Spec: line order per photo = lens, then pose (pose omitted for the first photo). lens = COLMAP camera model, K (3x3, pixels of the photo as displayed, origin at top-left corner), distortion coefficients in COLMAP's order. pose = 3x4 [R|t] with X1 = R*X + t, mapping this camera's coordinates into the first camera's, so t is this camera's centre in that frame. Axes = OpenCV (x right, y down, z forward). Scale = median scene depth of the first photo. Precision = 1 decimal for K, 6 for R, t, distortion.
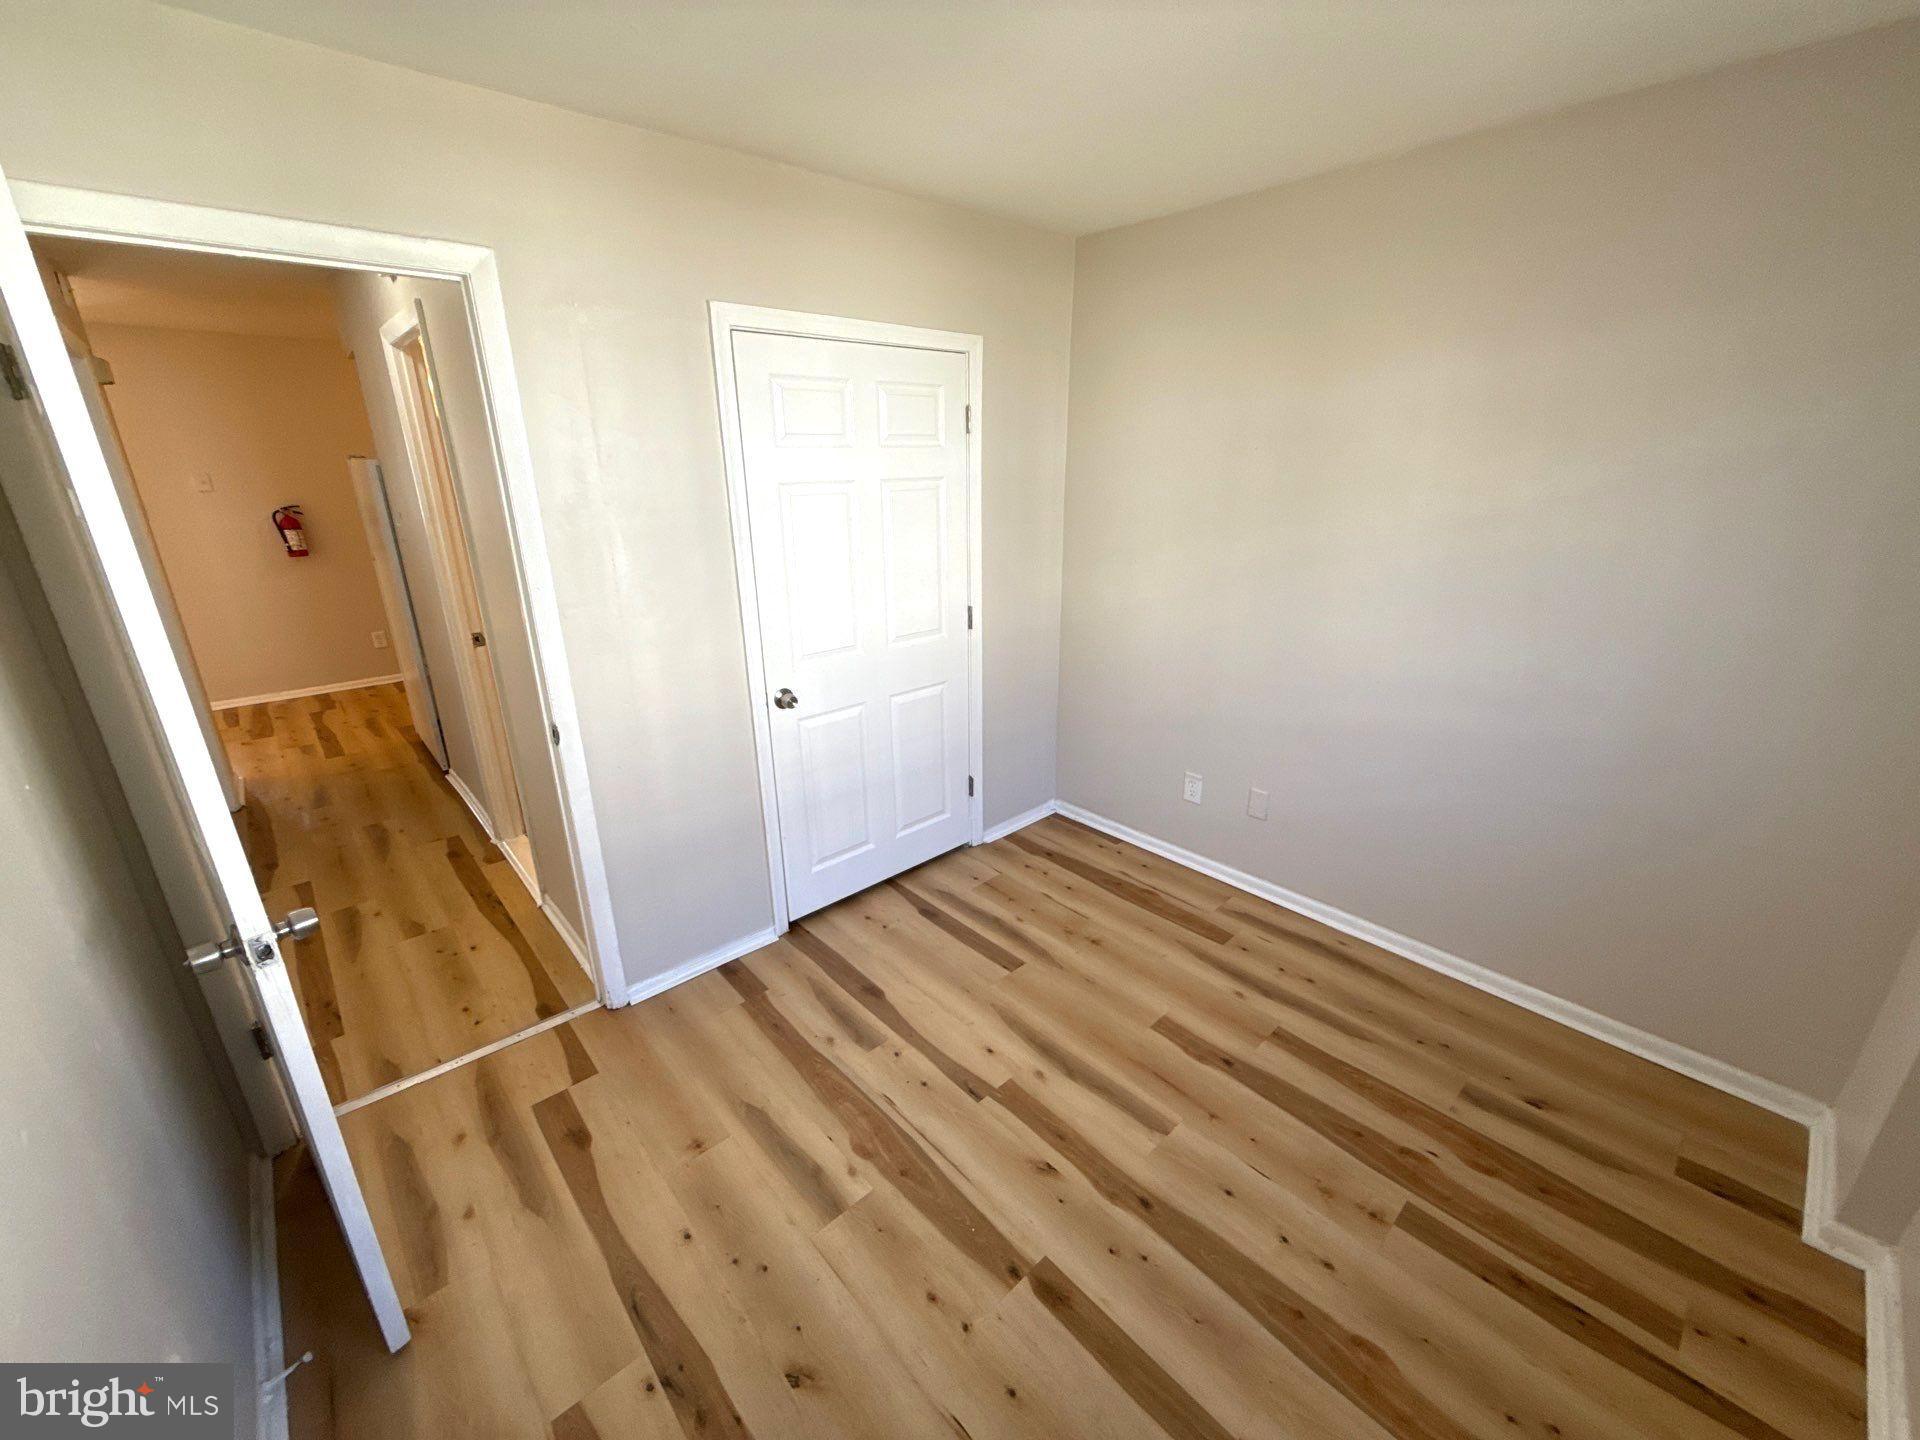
lens RADIAL K [[764.2, 0, 962.9], [0, 764.2, 721.6], [0, 0, 1]] dist [-0.001206, 0.000541]
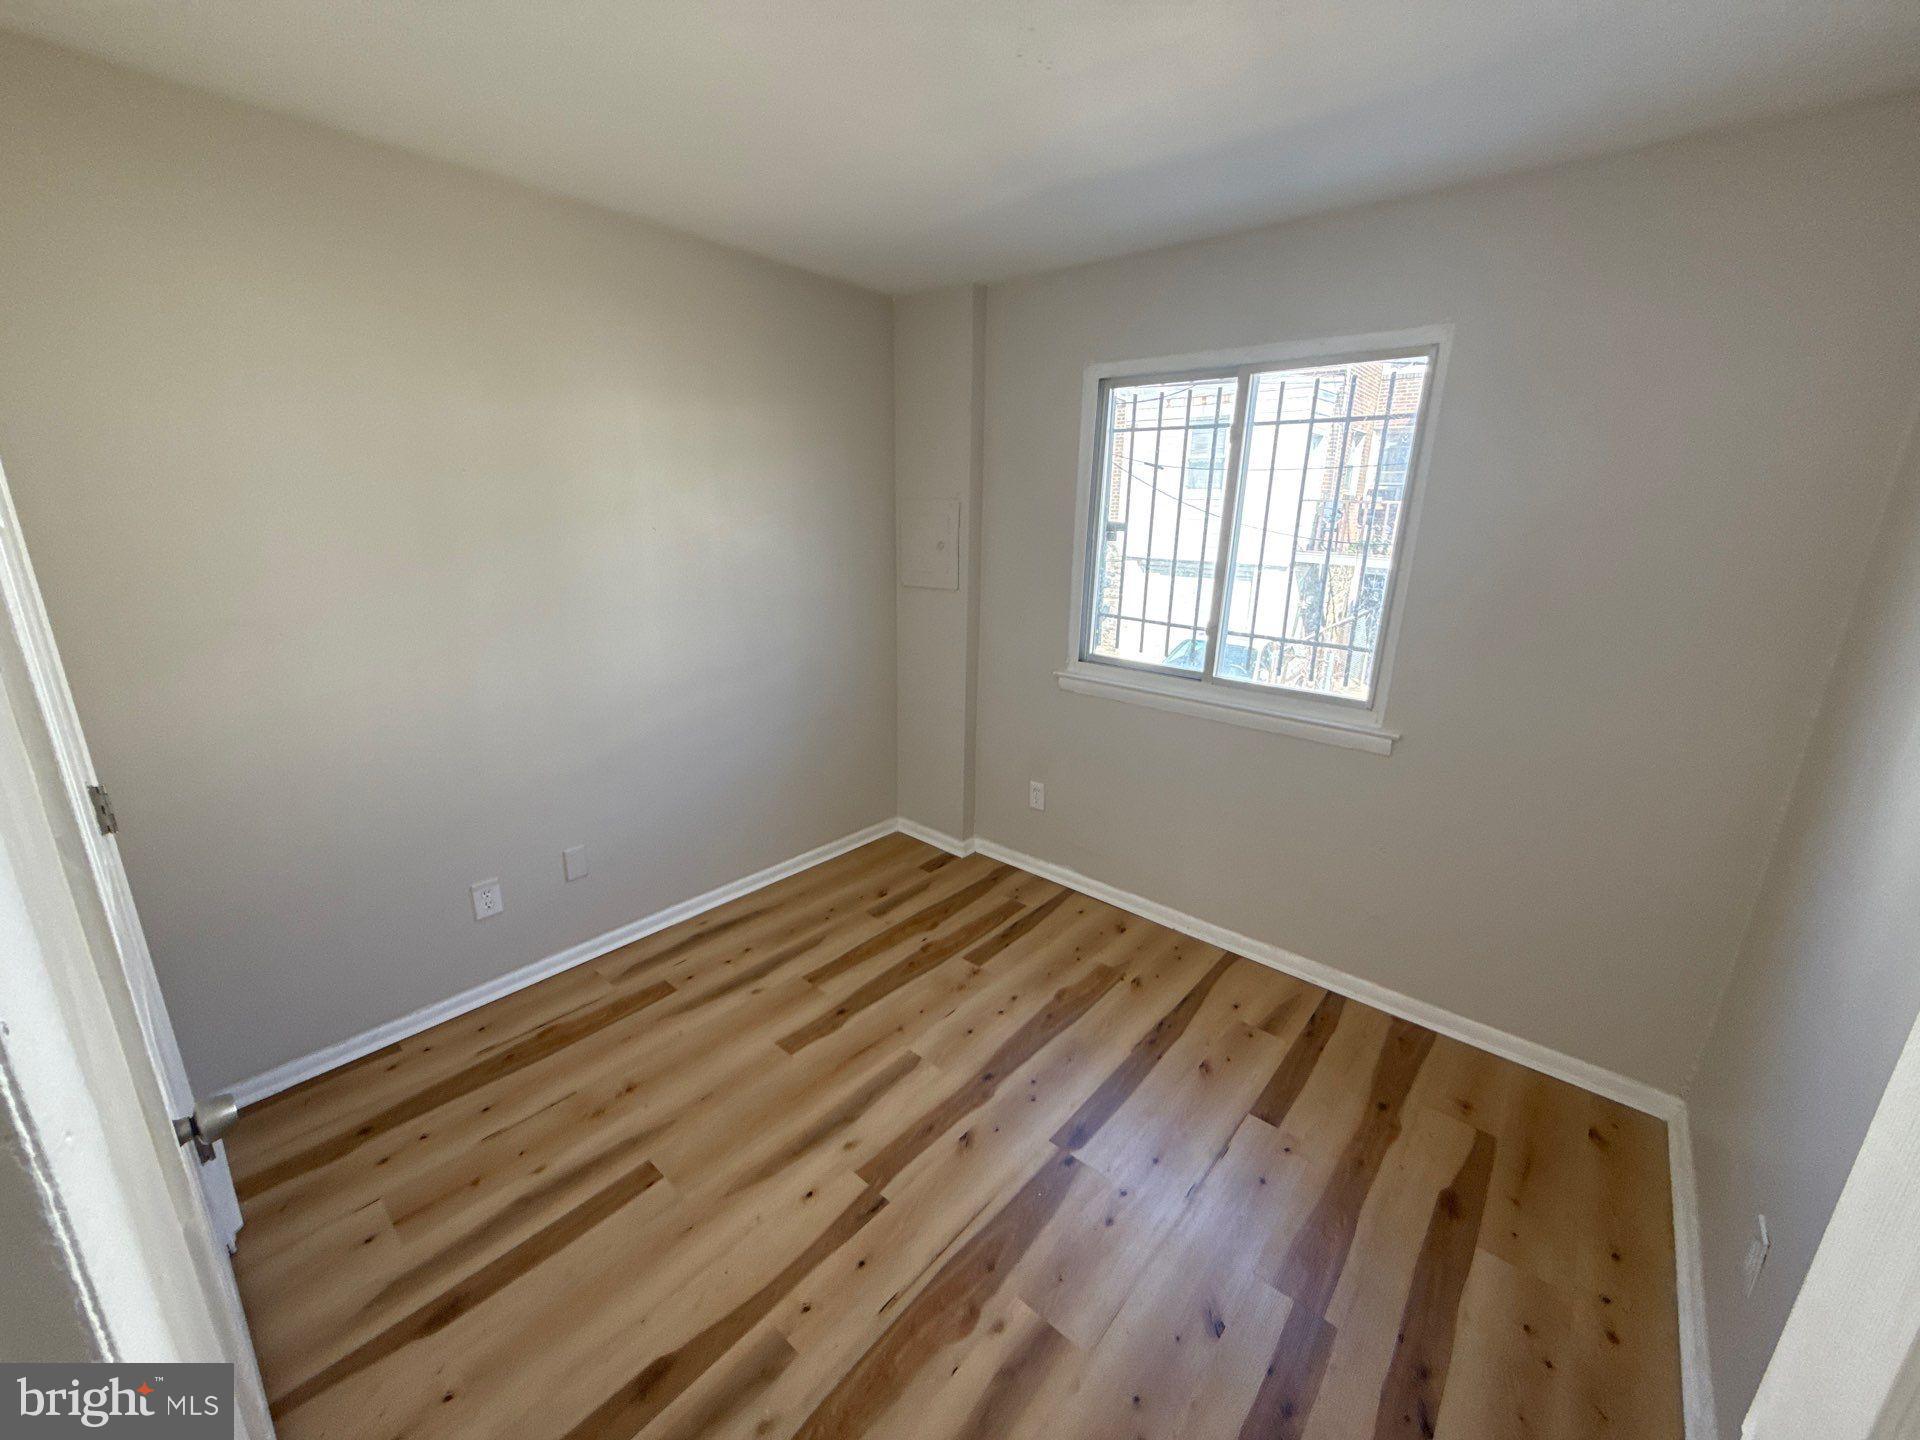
lens RADIAL K [[764.2, 0, 963.6], [0, 764.2, 712.1], [0, 0, 1]] dist [-0.001206, 0.000541]
pose [[-0.122393, -0.251666, 0.960044, -0.648331], [0.307147, 0.910224, 0.277764, -0.217027], [-0.943759, 0.328871, -0.034106, 0.715730]]
